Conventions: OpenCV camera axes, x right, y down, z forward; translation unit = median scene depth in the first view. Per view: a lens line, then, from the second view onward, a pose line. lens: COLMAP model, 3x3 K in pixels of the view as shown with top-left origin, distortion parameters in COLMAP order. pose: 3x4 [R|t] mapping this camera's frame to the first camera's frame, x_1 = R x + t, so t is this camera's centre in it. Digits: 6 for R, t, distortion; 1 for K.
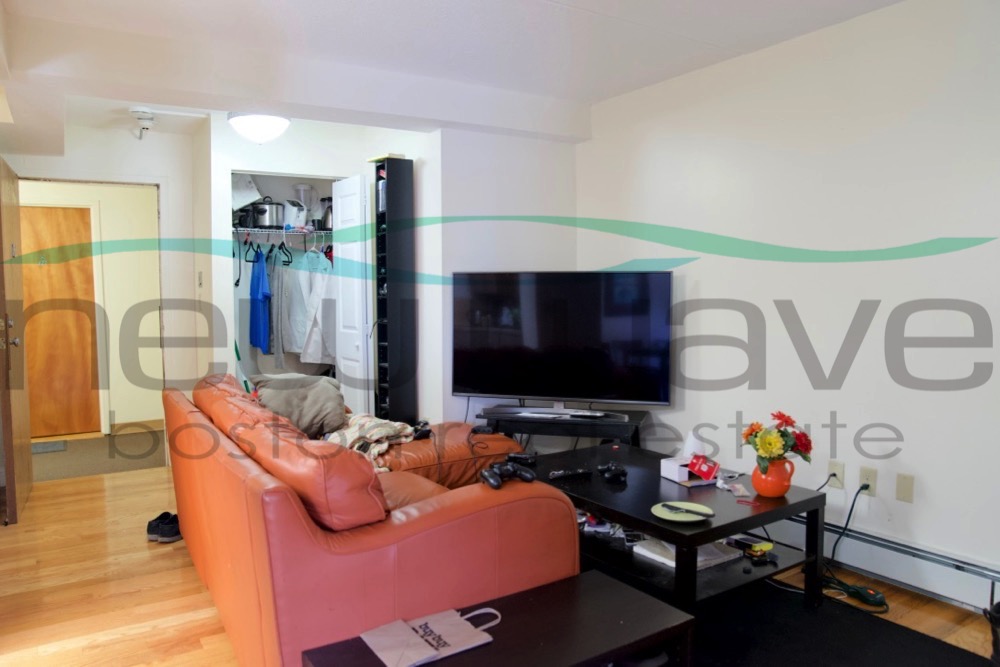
lens RADIAL K [[698.3, 0, 500.0], [0, 698.3, 333.5], [0, 0, 1]] dist [-0.111380, 0.068114]
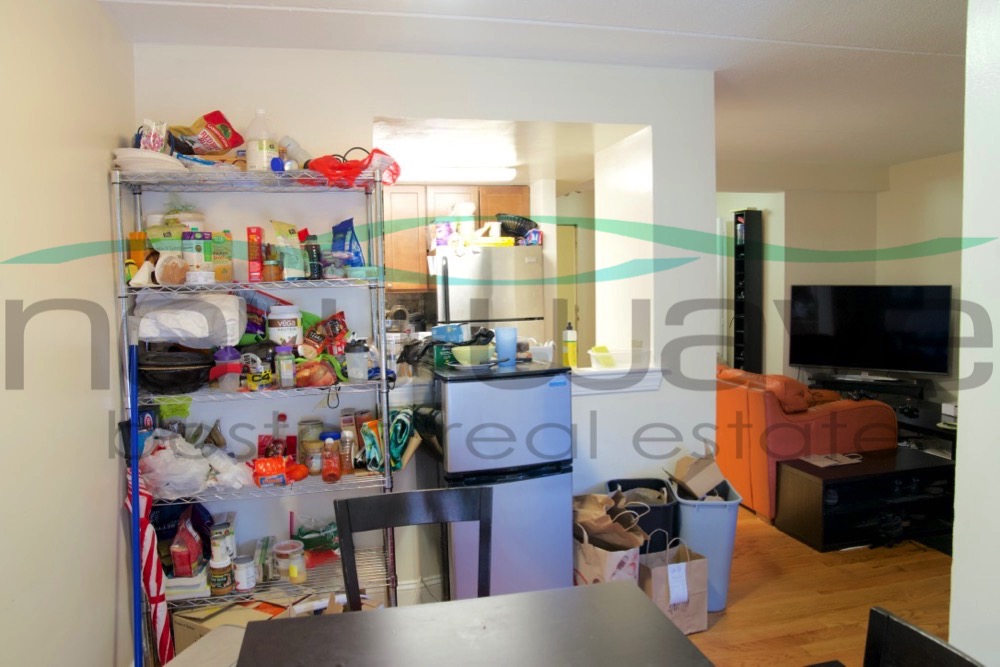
lens RADIAL K [[698.3, 0, 500.0], [0, 698.3, 333.5], [0, 0, 1]] dist [-0.111380, 0.068114]
pose [[0.943583, 0.018420, -0.330623, -0.166076], [-0.013716, 0.999769, 0.016554, 0.001846], [0.330852, -0.011086, 0.943618, -0.612600]]
